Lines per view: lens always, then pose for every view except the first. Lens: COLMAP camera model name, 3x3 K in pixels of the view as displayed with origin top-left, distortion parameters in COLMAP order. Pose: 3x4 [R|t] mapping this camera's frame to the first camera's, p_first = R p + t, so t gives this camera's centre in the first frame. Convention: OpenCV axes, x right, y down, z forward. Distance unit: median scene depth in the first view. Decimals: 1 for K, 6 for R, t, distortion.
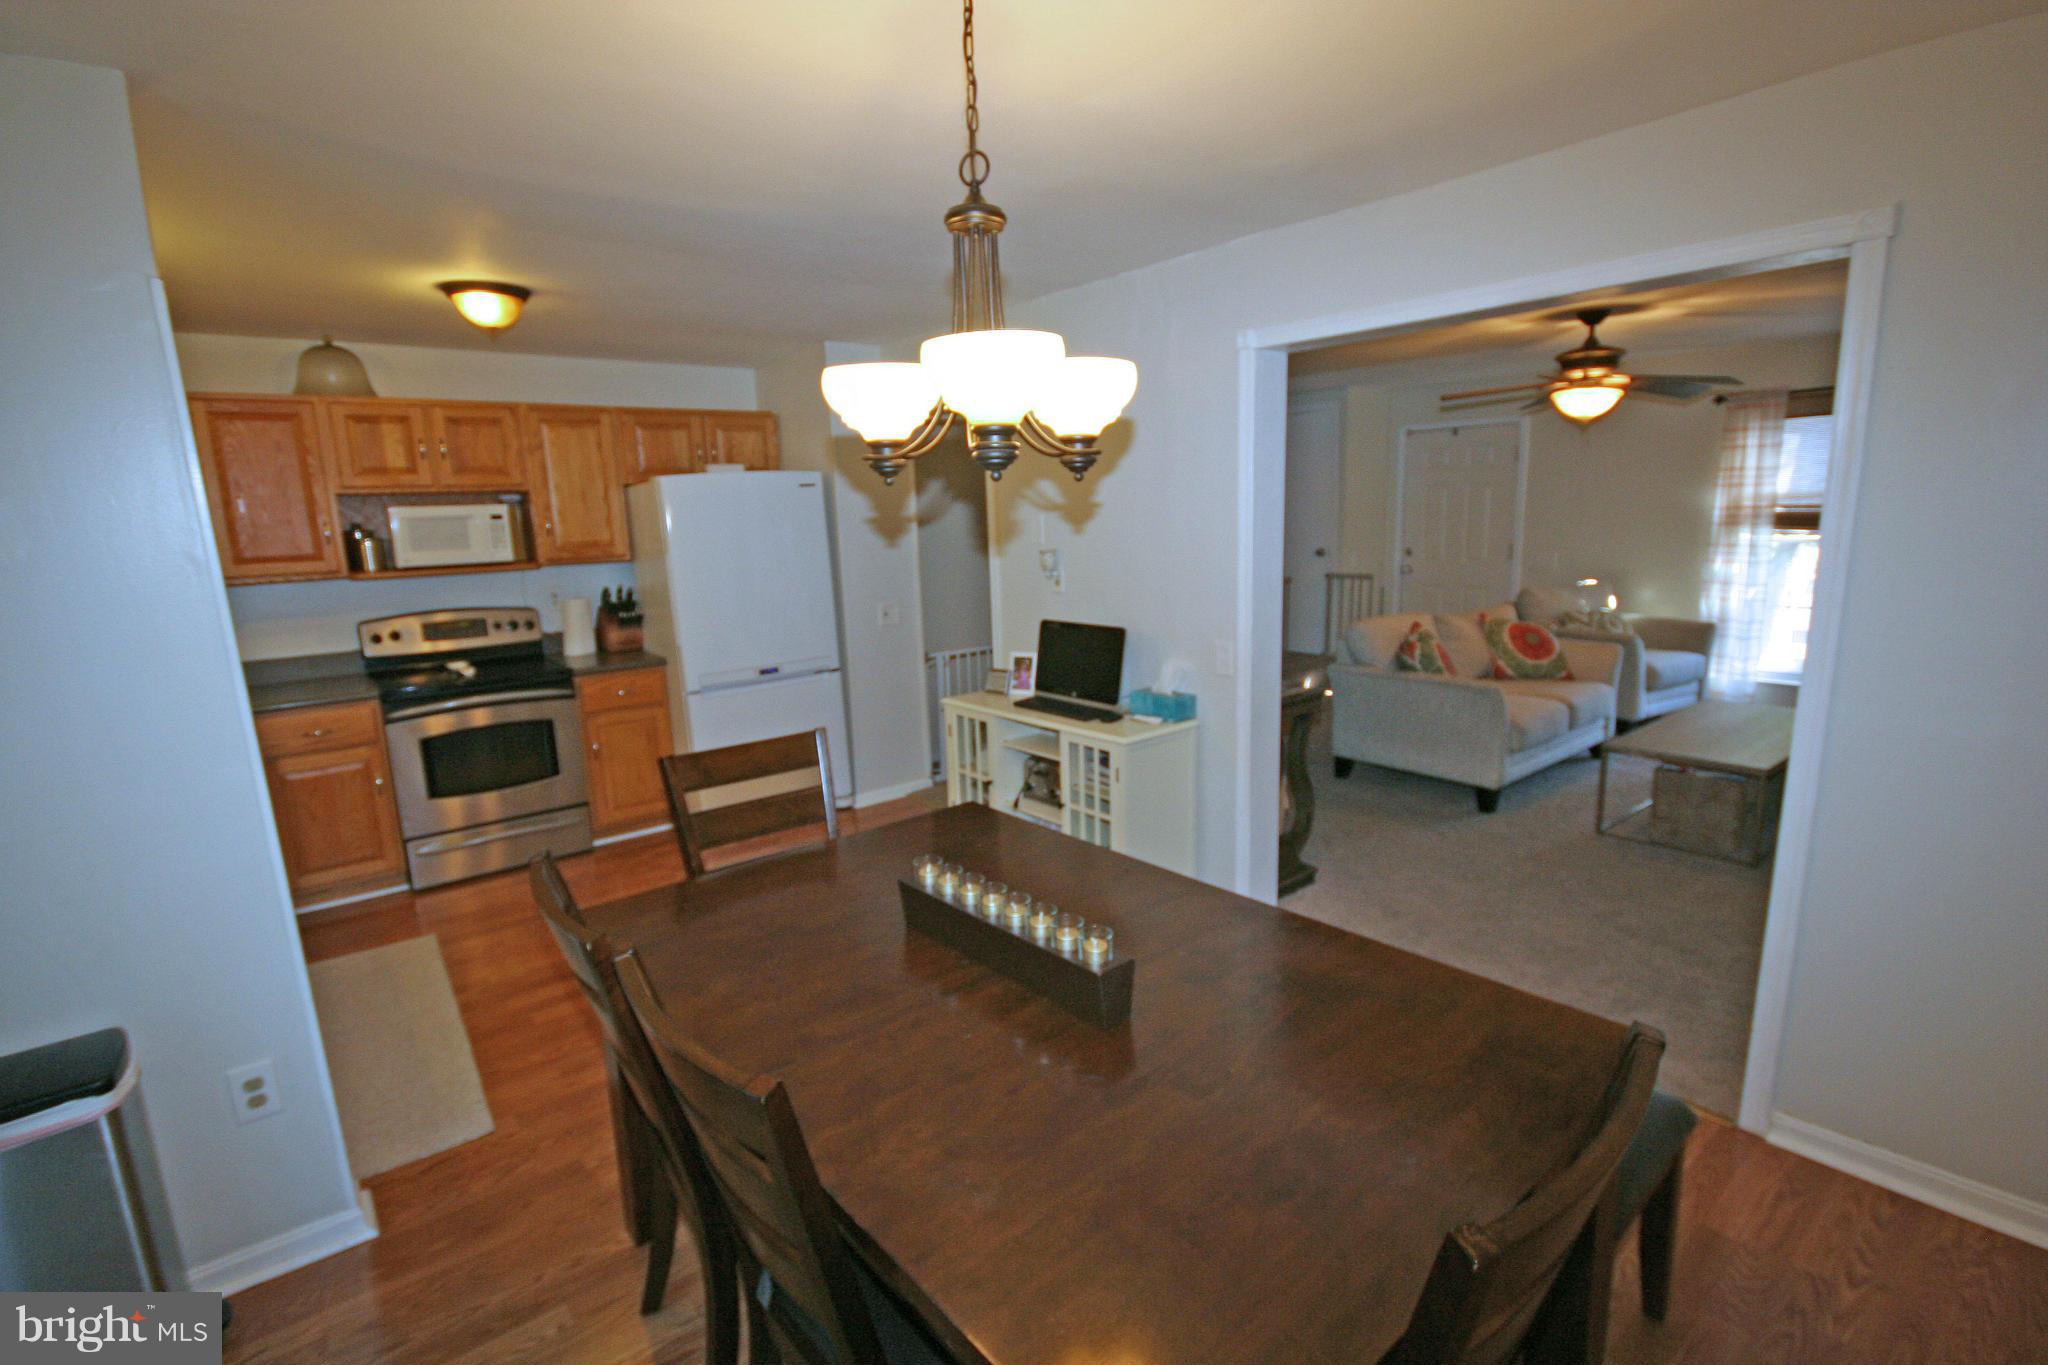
lens RADIAL K [[952.4, 0, 1024.0], [0, 952.4, 682.5], [0, 0, 1]] dist [0.001229, 0.000054]
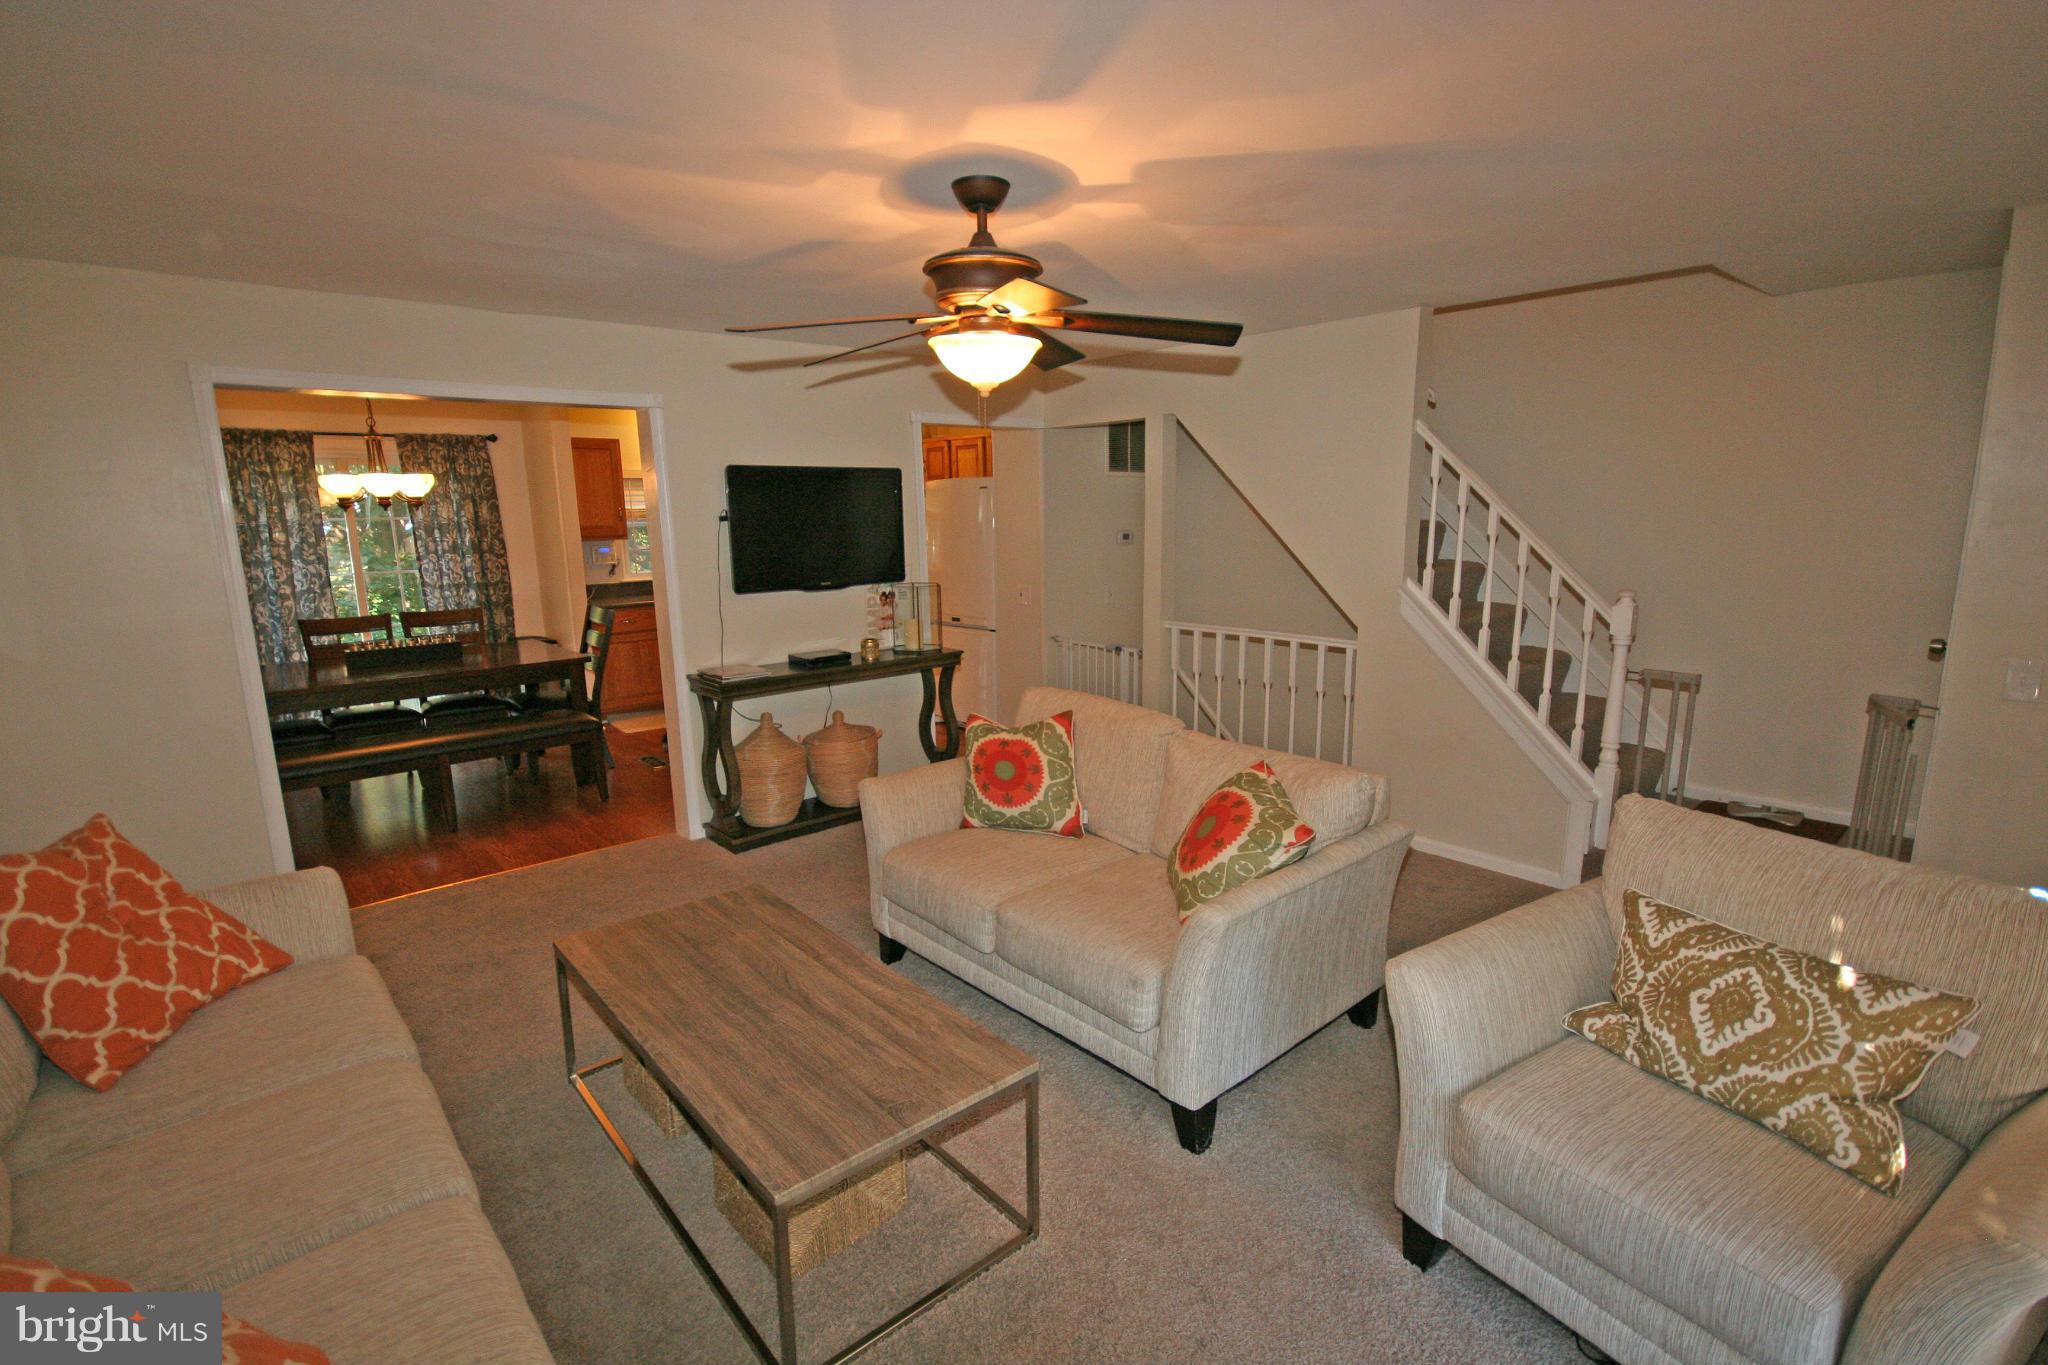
lens RADIAL K [[952.4, 0, 1024.0], [0, 952.4, 682.5], [0, 0, 1]] dist [0.001229, 0.000054]
pose [[0.044235, 0.216931, -0.975184, 1.164170], [-0.169492, 0.963618, 0.206670, -0.237295], [0.984538, 0.156144, 0.079393, 1.020585]]
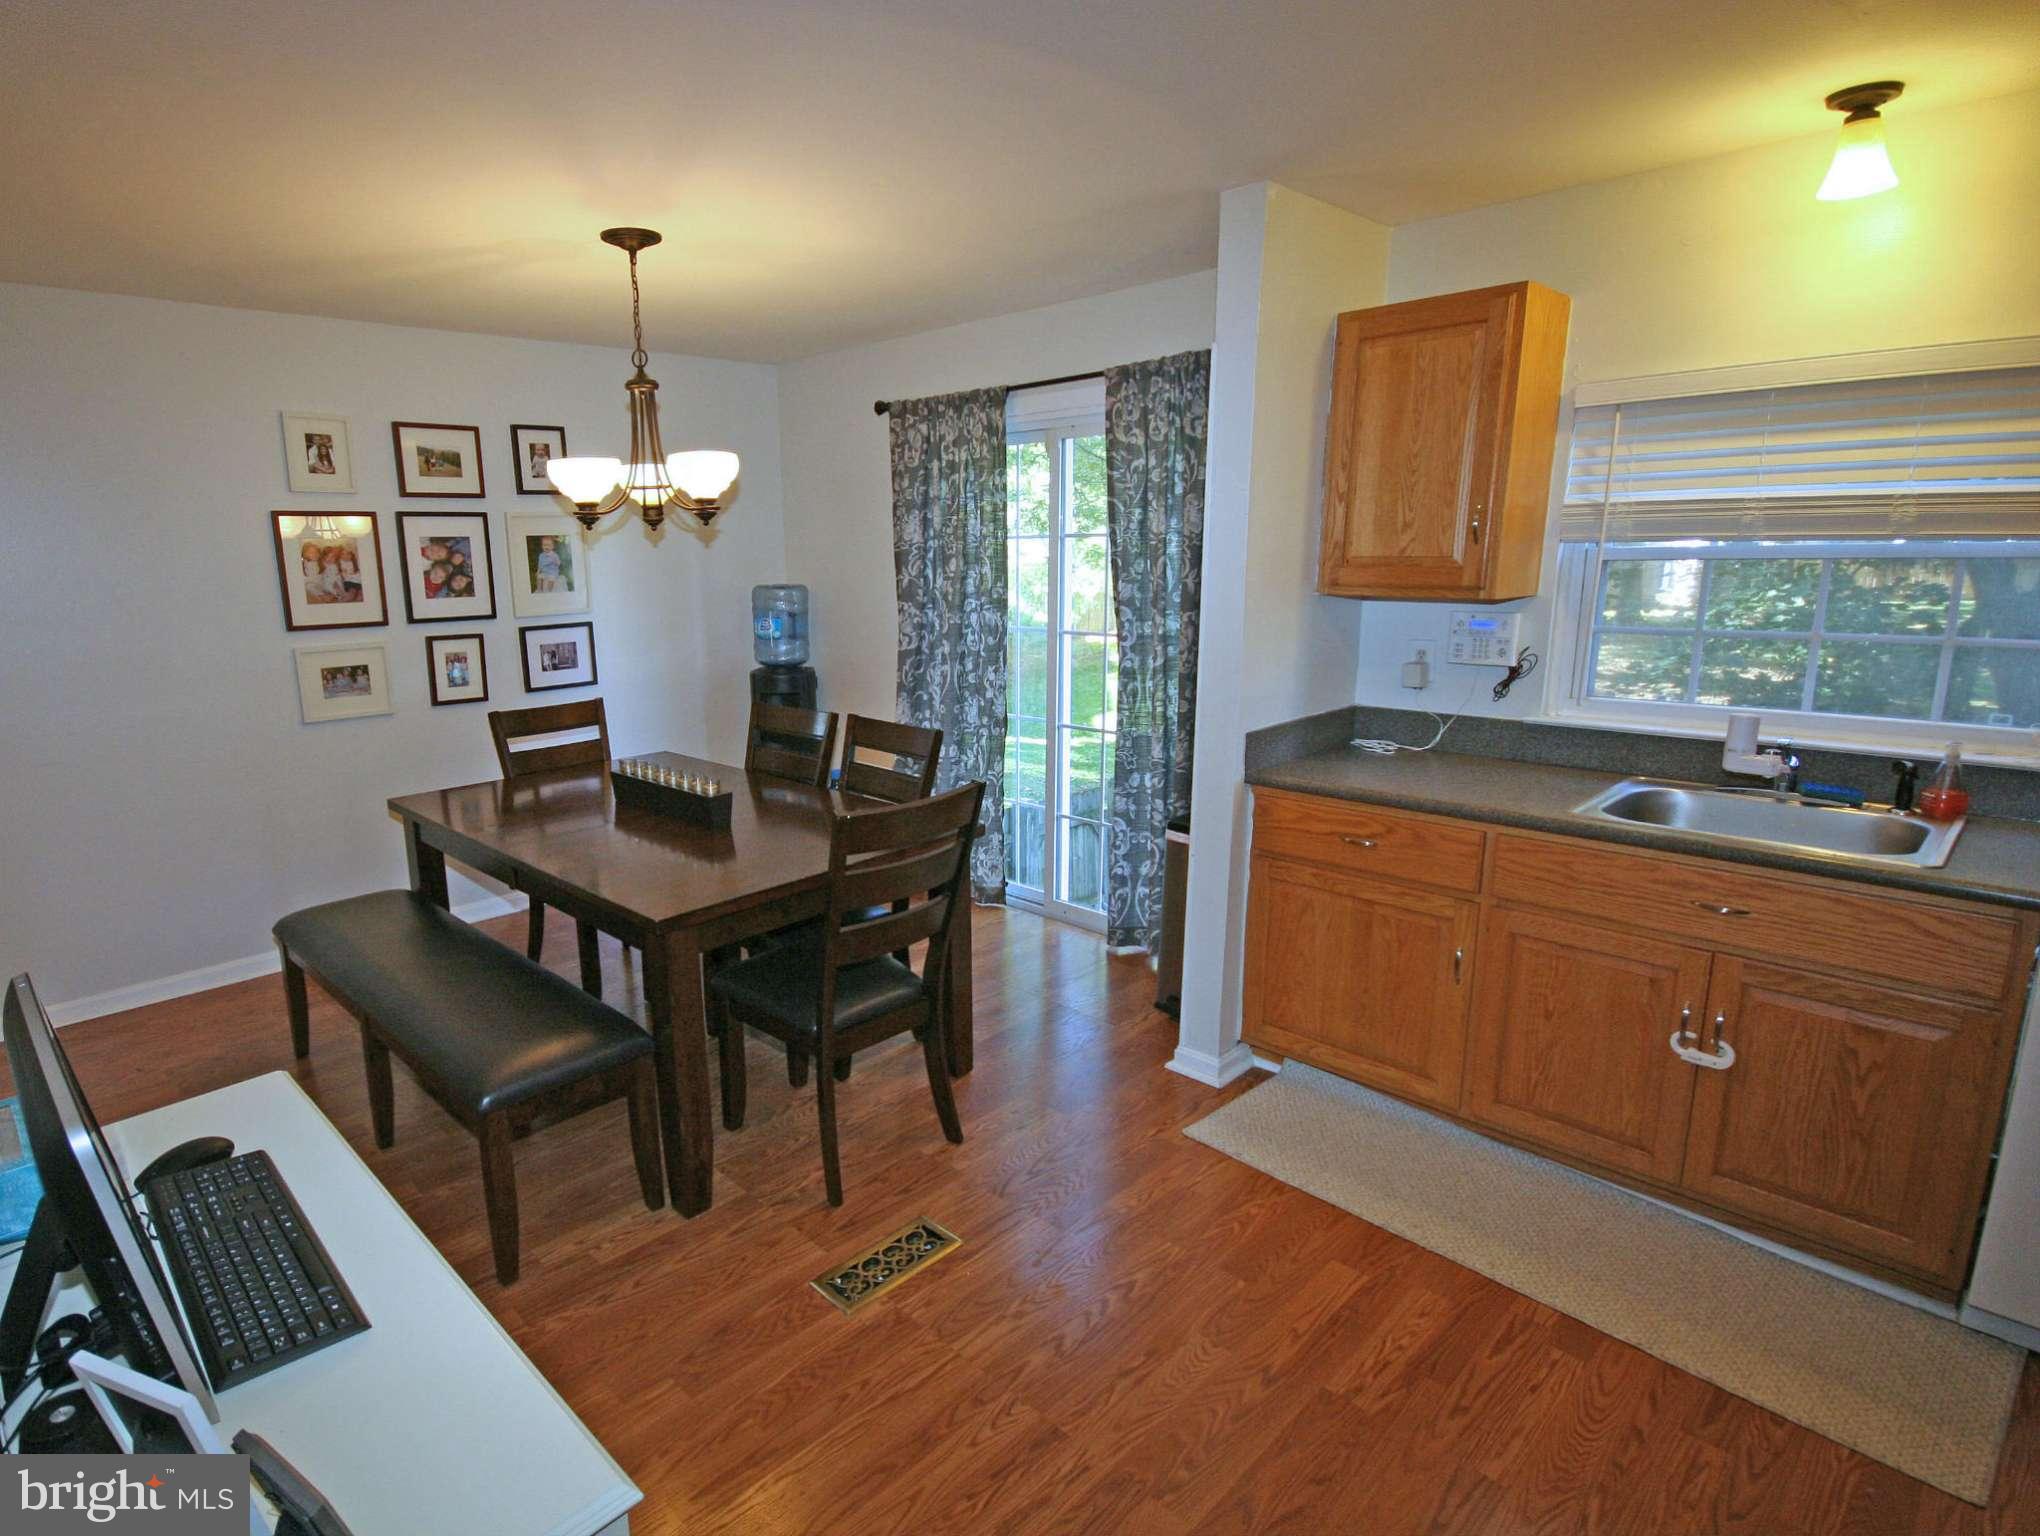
lens RADIAL K [[1065.8, 0, 871.5], [0, 1065.8, 758.6], [0, 0, 1]] dist [0.036624, -0.026080]
pose [[-0.996871, 0.070593, -0.035578, -0.124767], [0.051958, 0.924293, 0.378132, -0.185149], [0.059578, 0.375100, -0.925068, 1.011997]]
